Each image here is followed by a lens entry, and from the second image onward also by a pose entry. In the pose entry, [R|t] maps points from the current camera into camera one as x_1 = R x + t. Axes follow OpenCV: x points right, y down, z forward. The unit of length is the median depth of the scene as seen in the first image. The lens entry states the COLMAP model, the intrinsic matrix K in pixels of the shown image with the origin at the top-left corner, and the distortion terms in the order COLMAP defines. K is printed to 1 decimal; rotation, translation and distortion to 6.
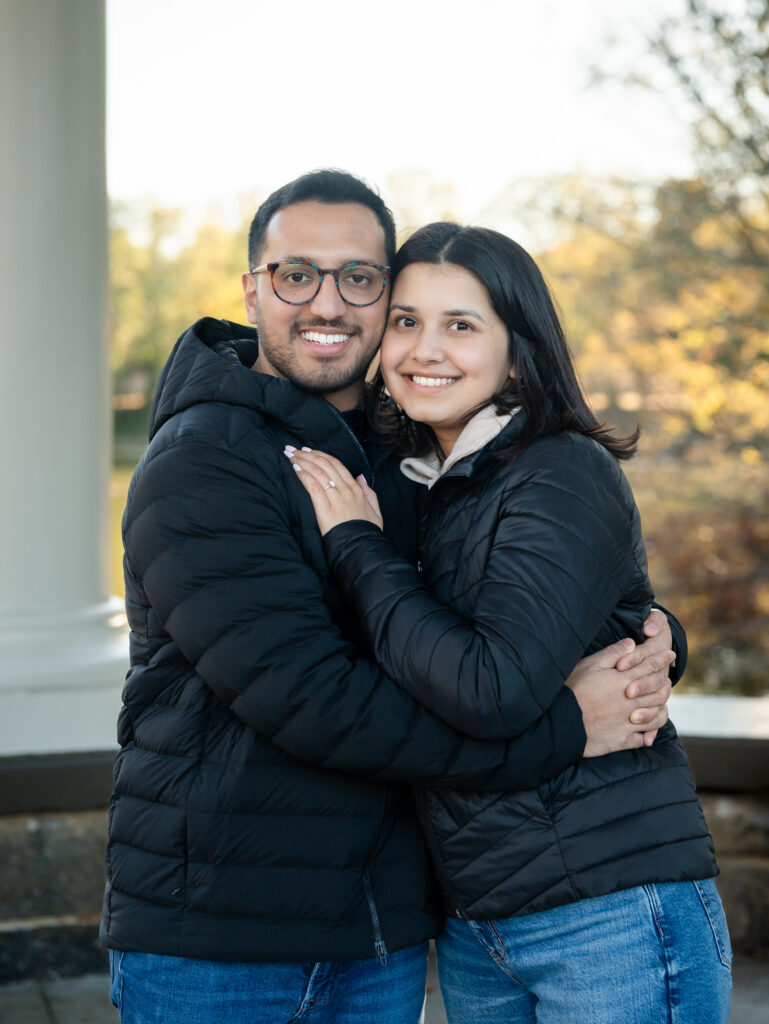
lens RADIAL K [[5054.8, 0, 385.0], [0, 5054.8, 513.4], [0, 0, 1]] dist [-0.757191, 0.000000]
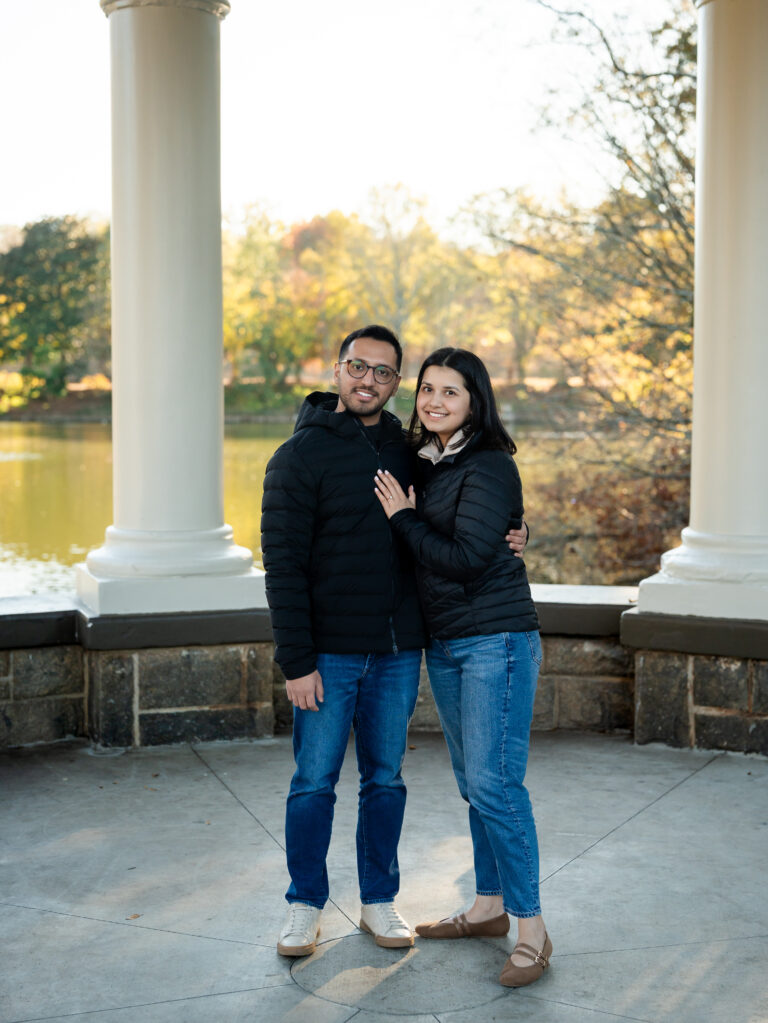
lens RADIAL K [[5049.9, 0, 384.1], [0, 5049.9, 511.1], [0, 0, 1]] dist [-0.757191, 0.000000]
pose [[0.999987, -0.002669, 0.004327, -0.008721], [0.002642, 0.999977, 0.006215, 0.002496], [-0.004344, -0.006203, 0.999971, -0.745952]]
